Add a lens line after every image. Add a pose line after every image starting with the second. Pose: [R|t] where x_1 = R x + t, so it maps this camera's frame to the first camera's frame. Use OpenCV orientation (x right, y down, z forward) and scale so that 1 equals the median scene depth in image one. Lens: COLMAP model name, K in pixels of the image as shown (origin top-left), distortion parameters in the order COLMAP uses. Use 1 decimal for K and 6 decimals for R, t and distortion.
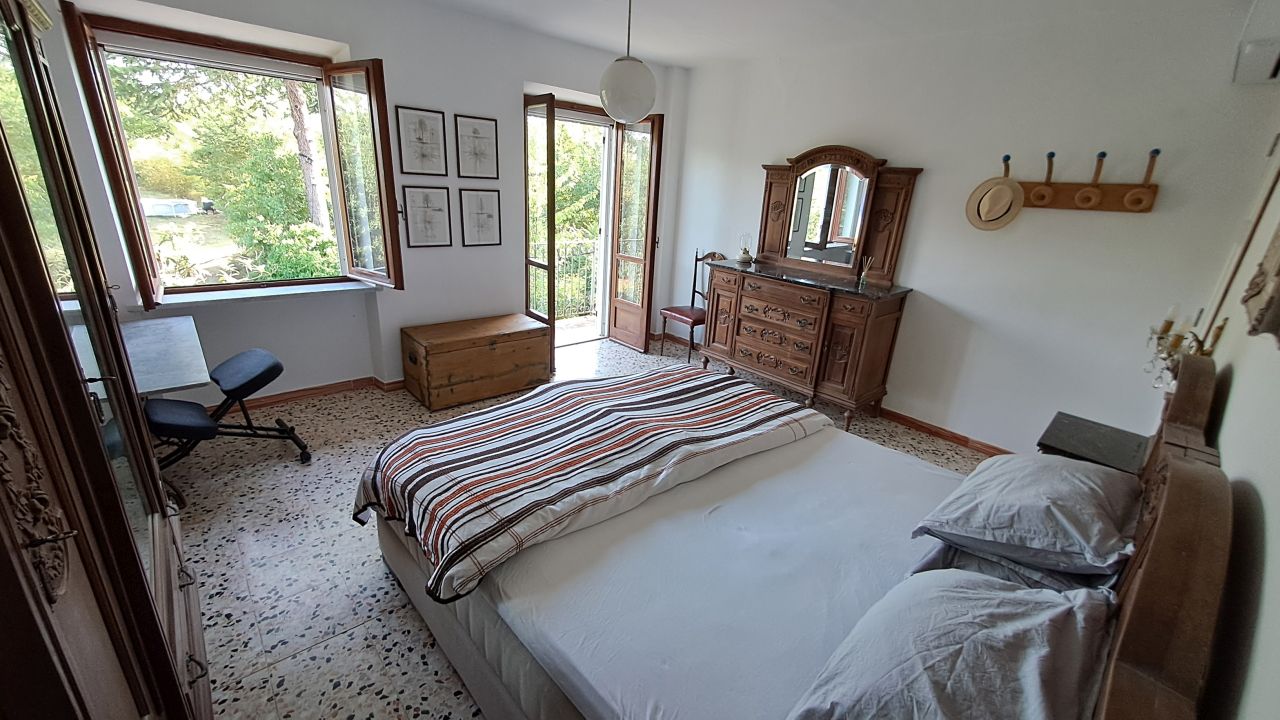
lens RADIAL K [[510.6, 0, 640.0], [0, 510.6, 360.0], [0, 0, 1]] dist [-0.000171, 0.000101]
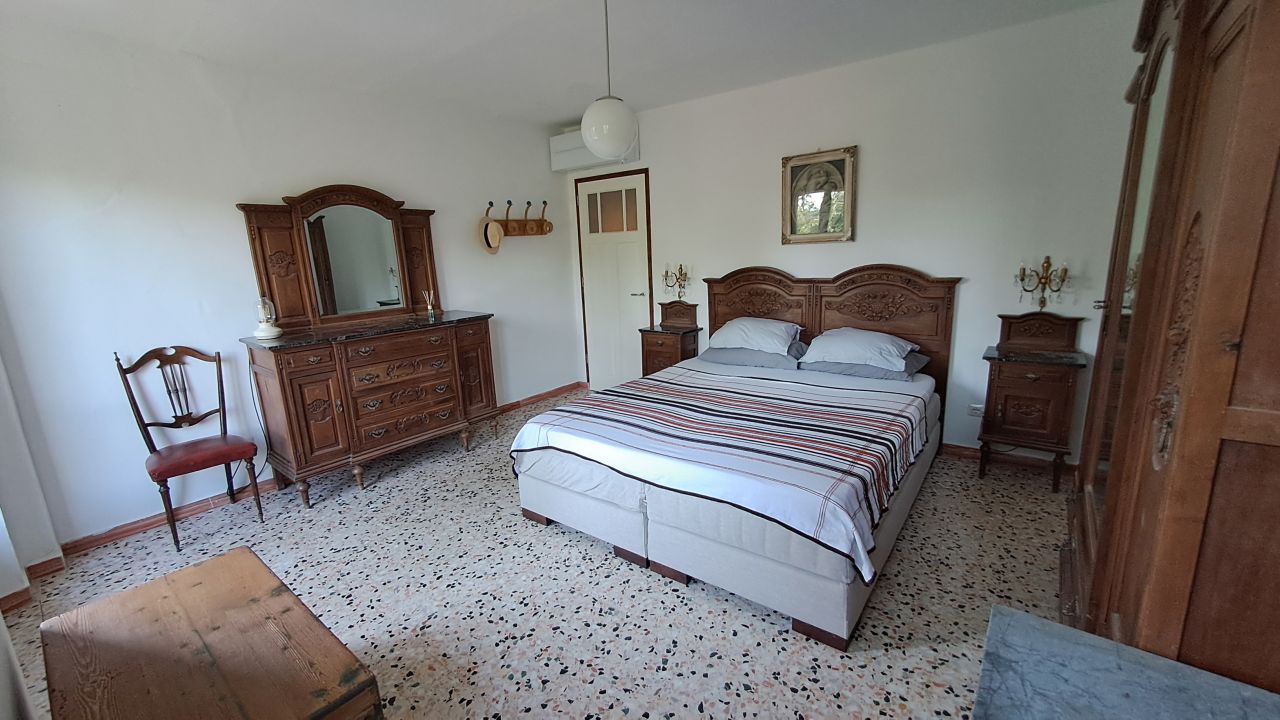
lens RADIAL K [[510.6, 0, 640.0], [0, 510.6, 360.0], [0, 0, 1]] dist [-0.000171, 0.000101]
pose [[-0.165566, -0.264085, 0.950183, -0.878318], [0.353052, 0.883753, 0.307140, -0.320555], [-0.920838, 0.386315, -0.053084, 0.919965]]
